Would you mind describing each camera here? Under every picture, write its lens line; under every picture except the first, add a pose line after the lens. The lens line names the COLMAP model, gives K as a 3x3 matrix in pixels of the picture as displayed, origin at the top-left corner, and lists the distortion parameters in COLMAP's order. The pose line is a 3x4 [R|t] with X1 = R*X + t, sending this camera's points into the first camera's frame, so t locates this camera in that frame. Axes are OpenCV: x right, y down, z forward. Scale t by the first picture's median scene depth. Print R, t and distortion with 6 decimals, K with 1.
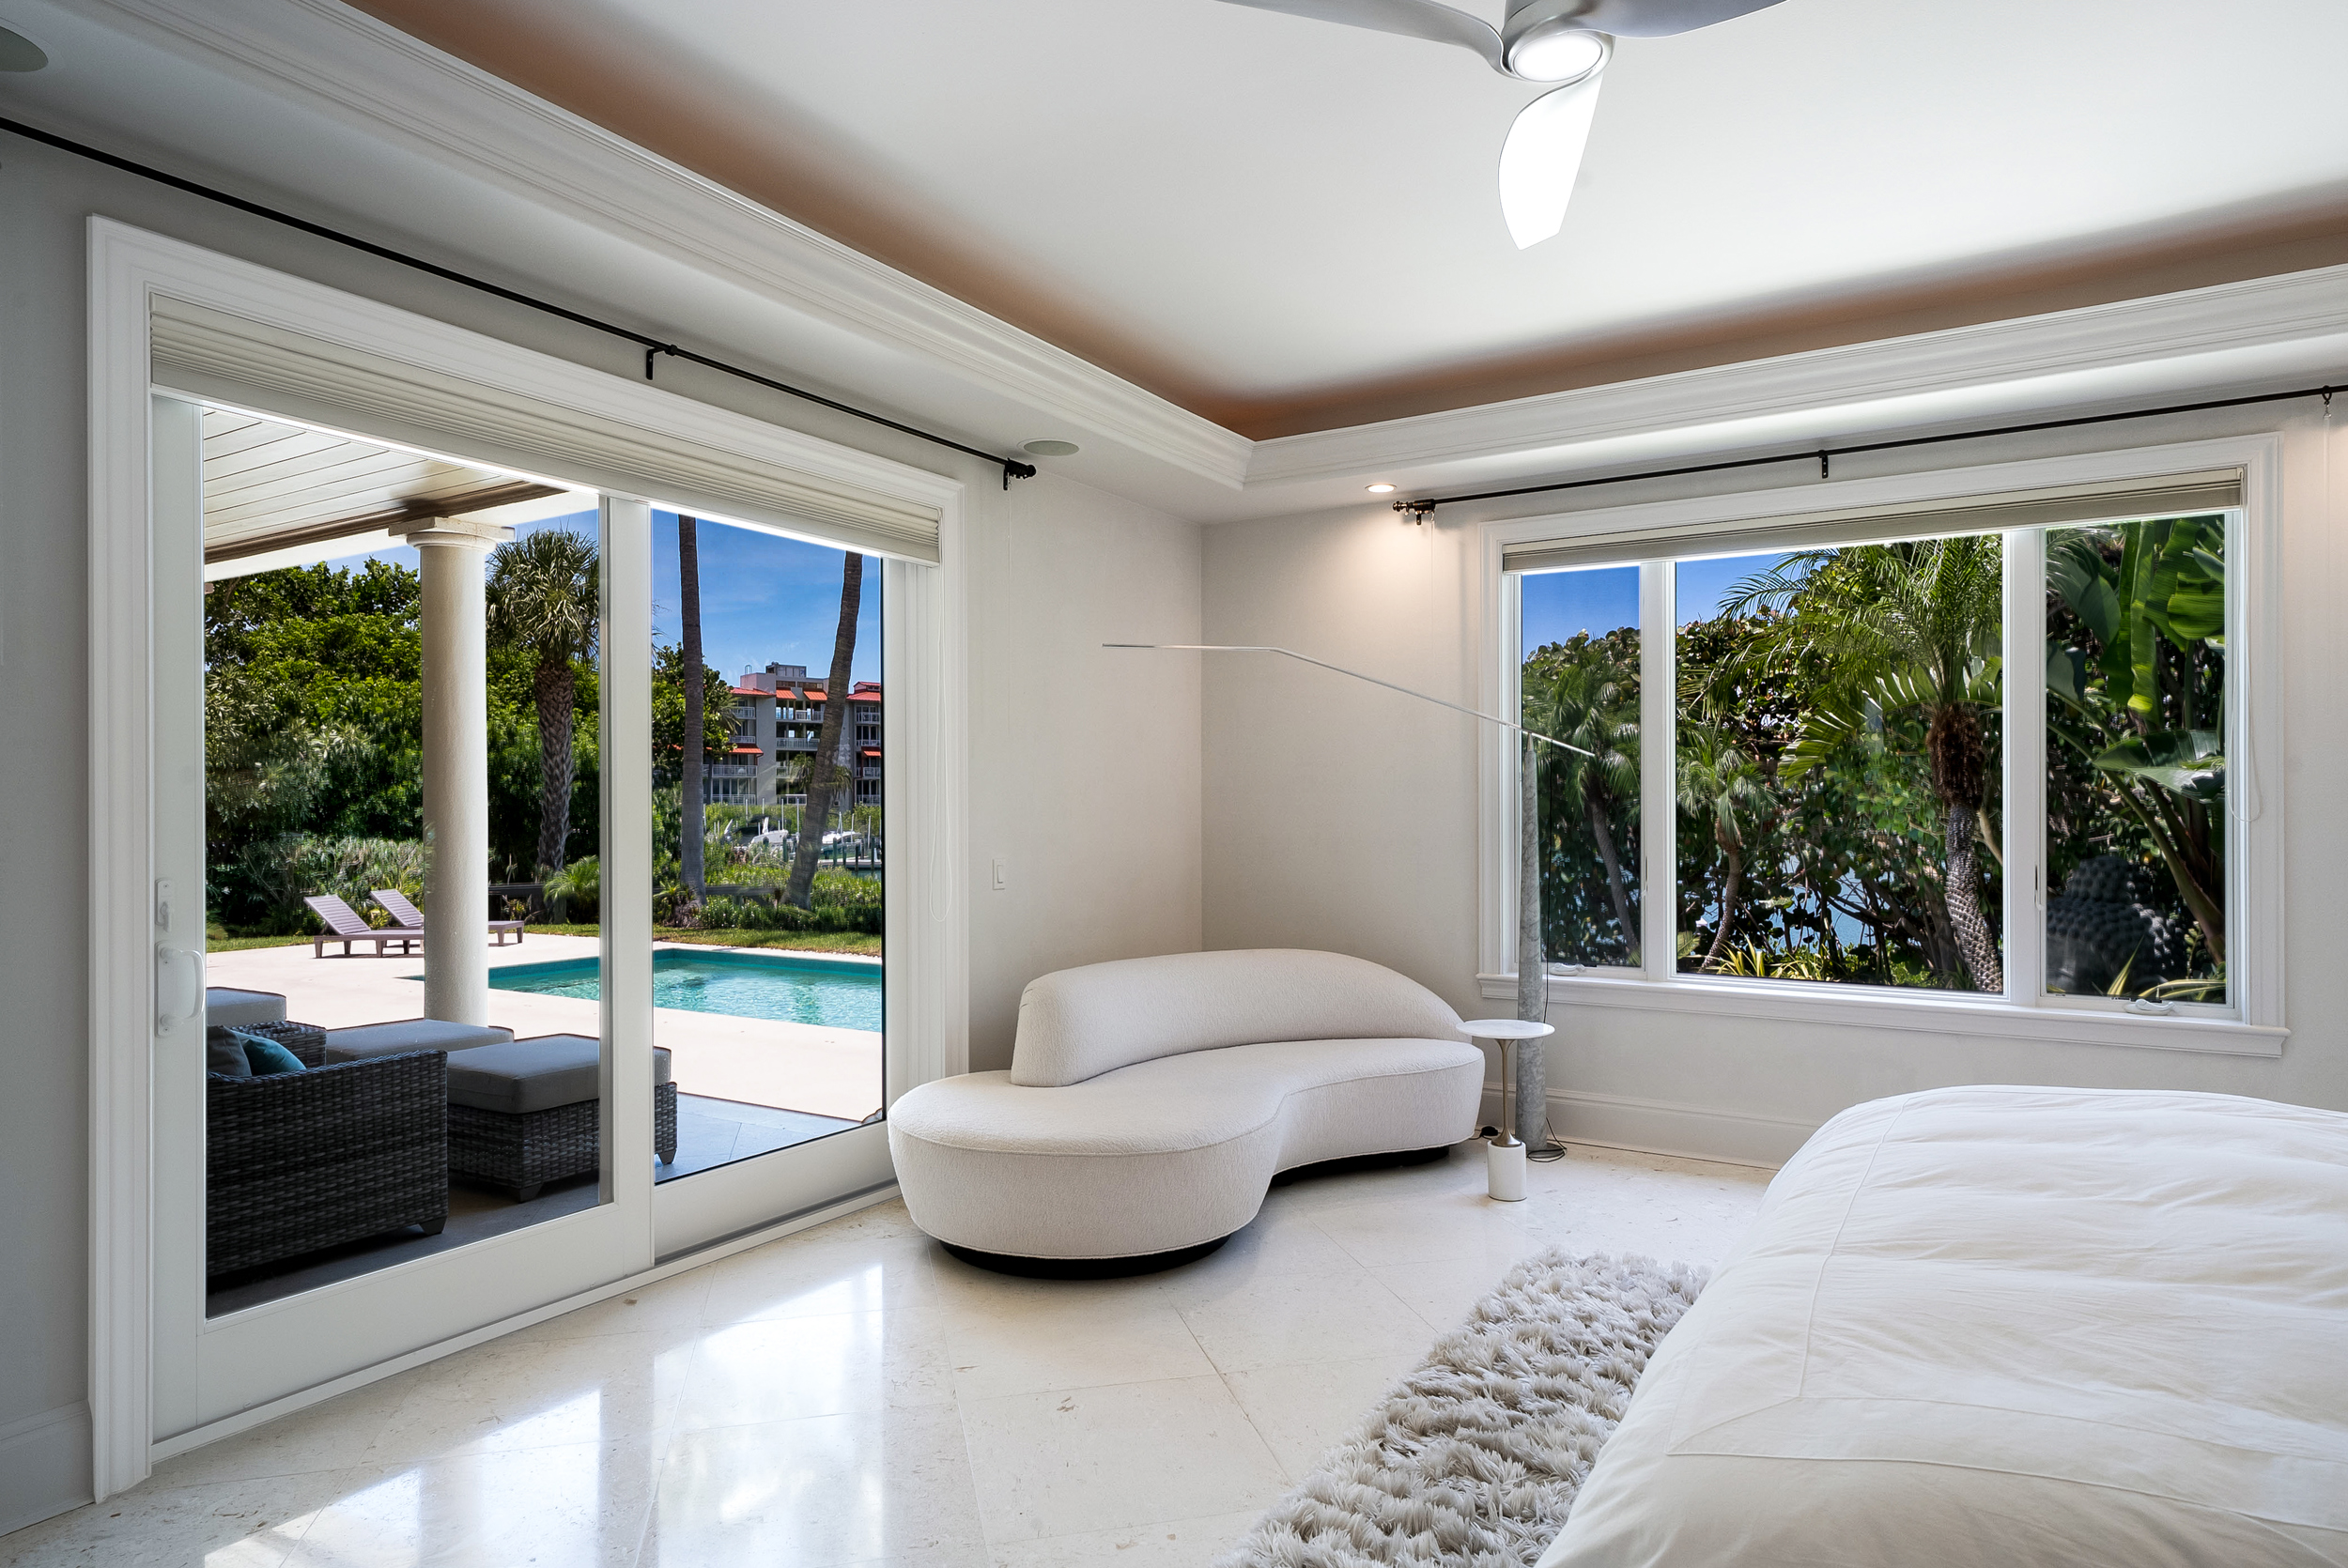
lens RADIAL K [[1351.9, 0, 1174.0], [0, 1351.9, 784.0], [0, 0, 1]] dist [0.002506, 0.000457]
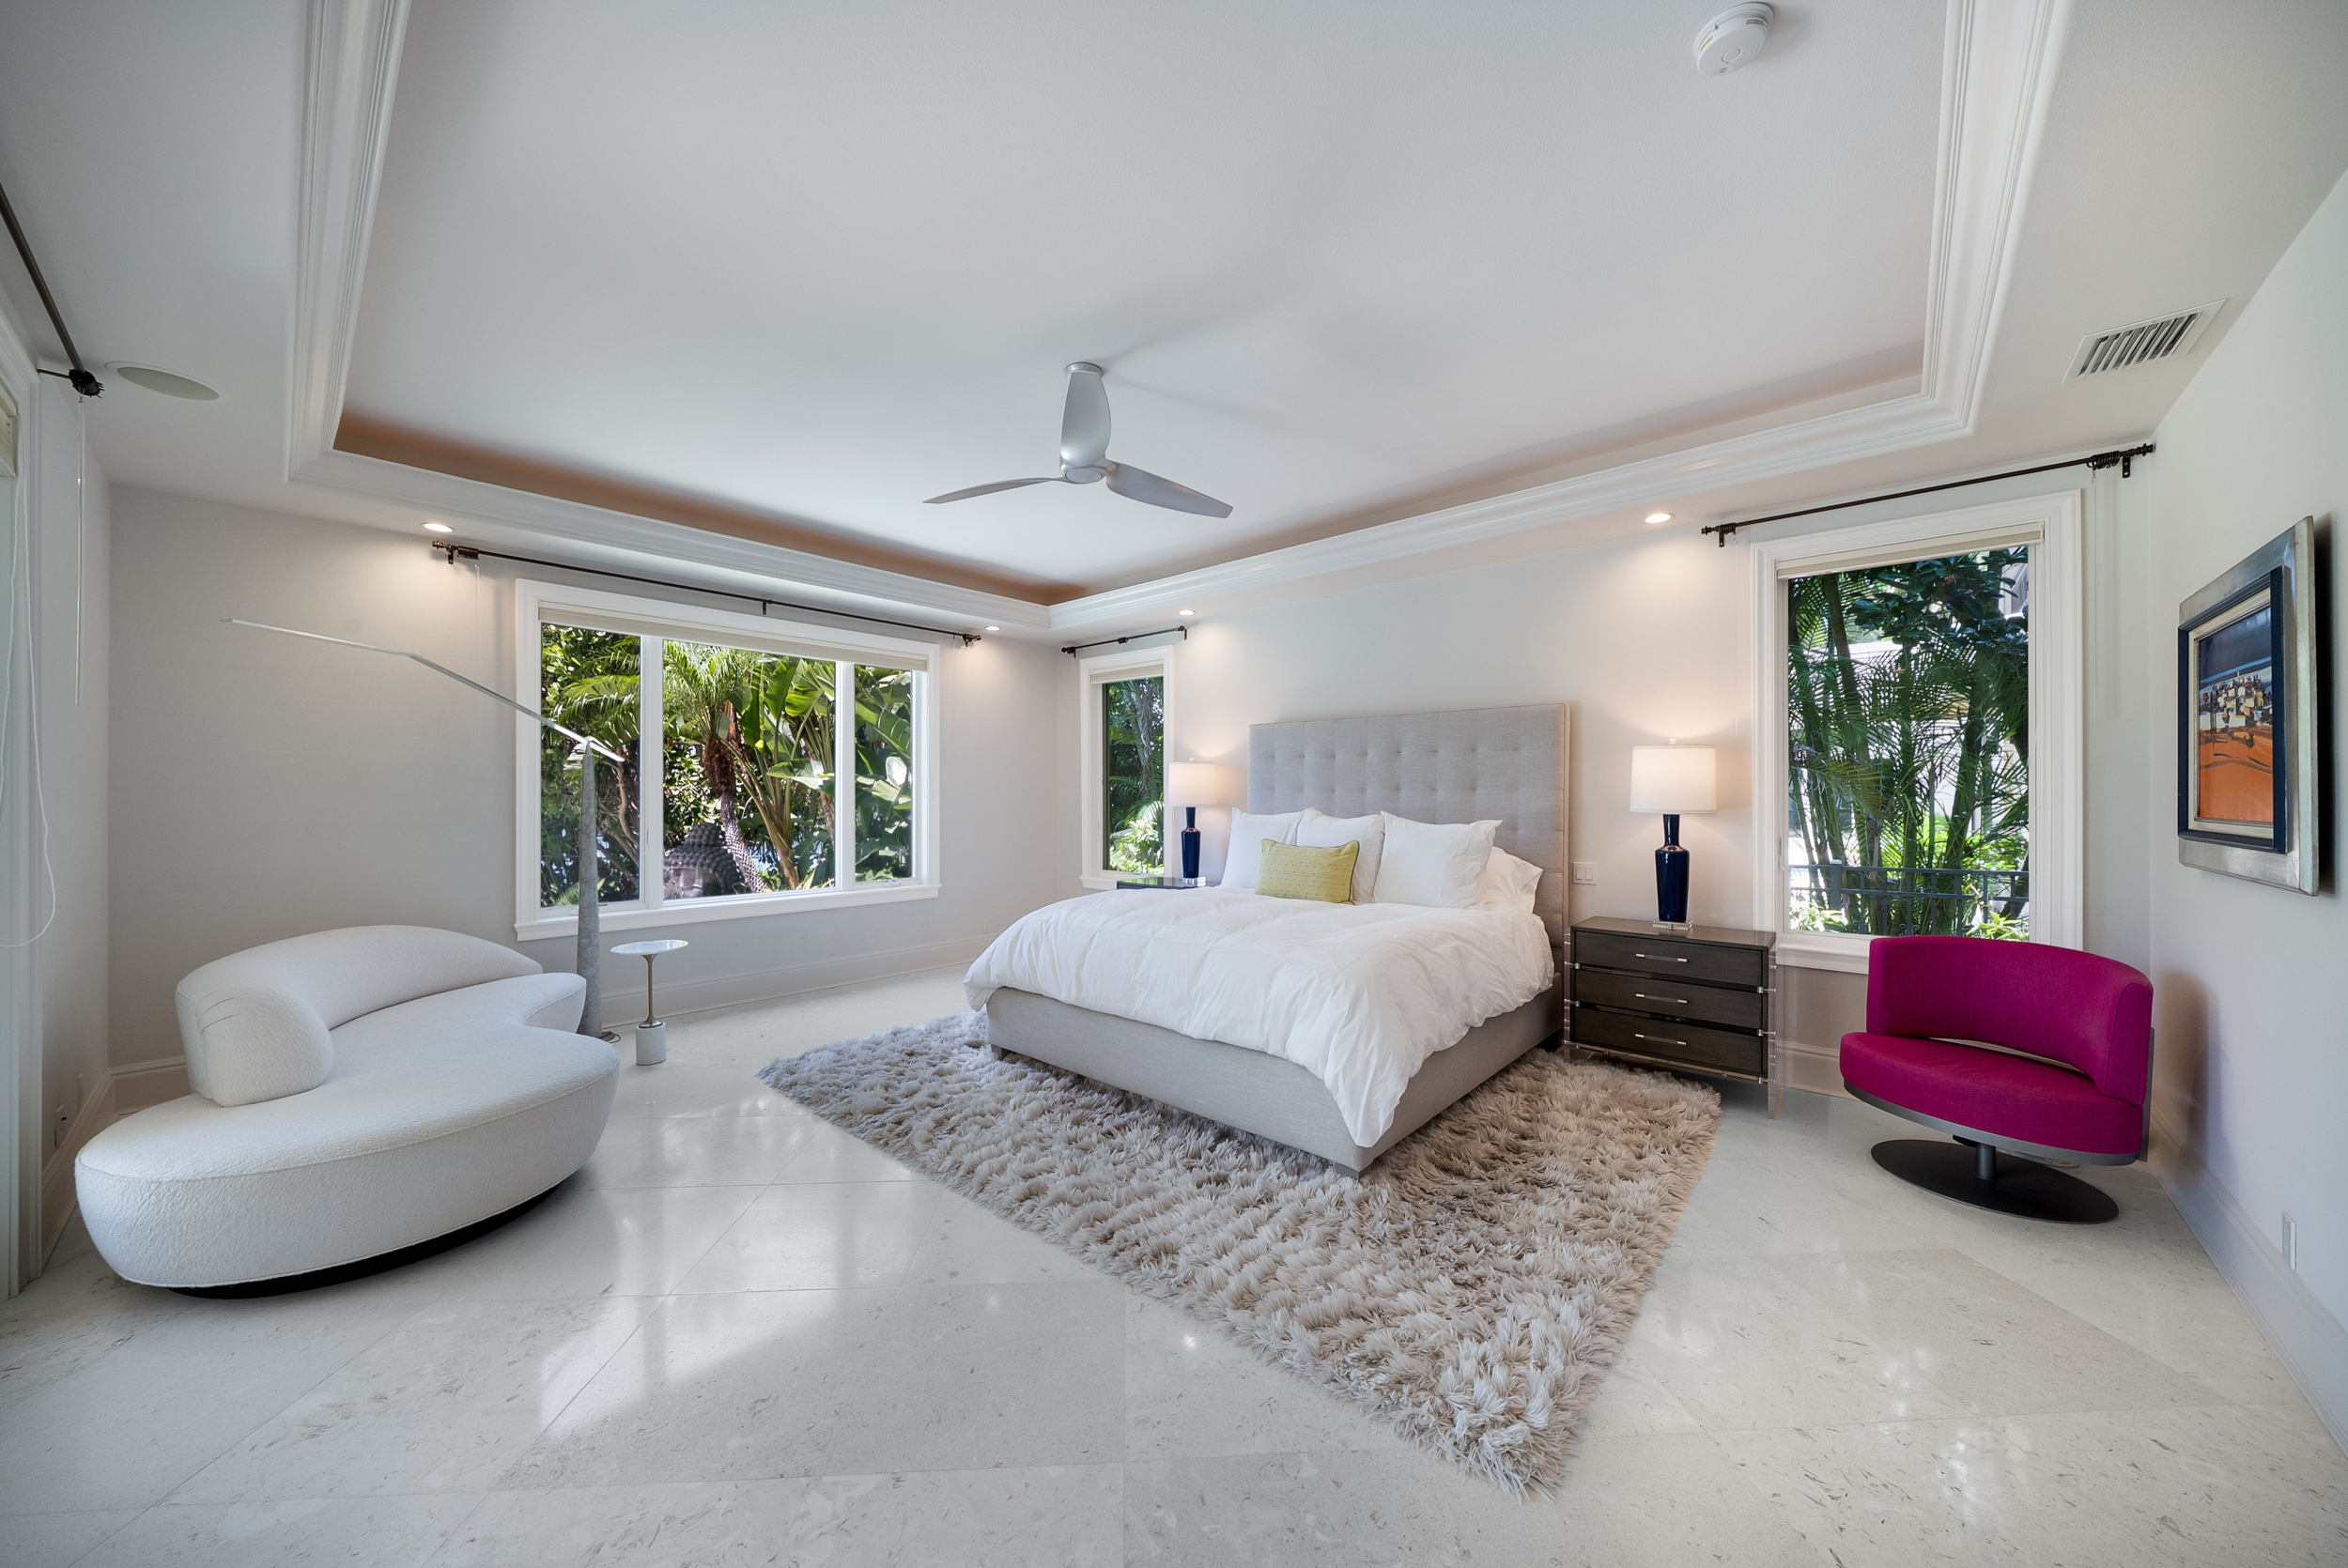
lens RADIAL K [[804.1, 0, 1161.0], [0, 804.1, 792.7], [0, 0, 1]] dist [-0.001955, -0.000108]
pose [[0.181589, -0.000027, 0.983375, -0.478945], [-0.009909, 0.999949, 0.001857, 0.005928], [-0.983325, -0.010082, 0.181579, 0.283465]]
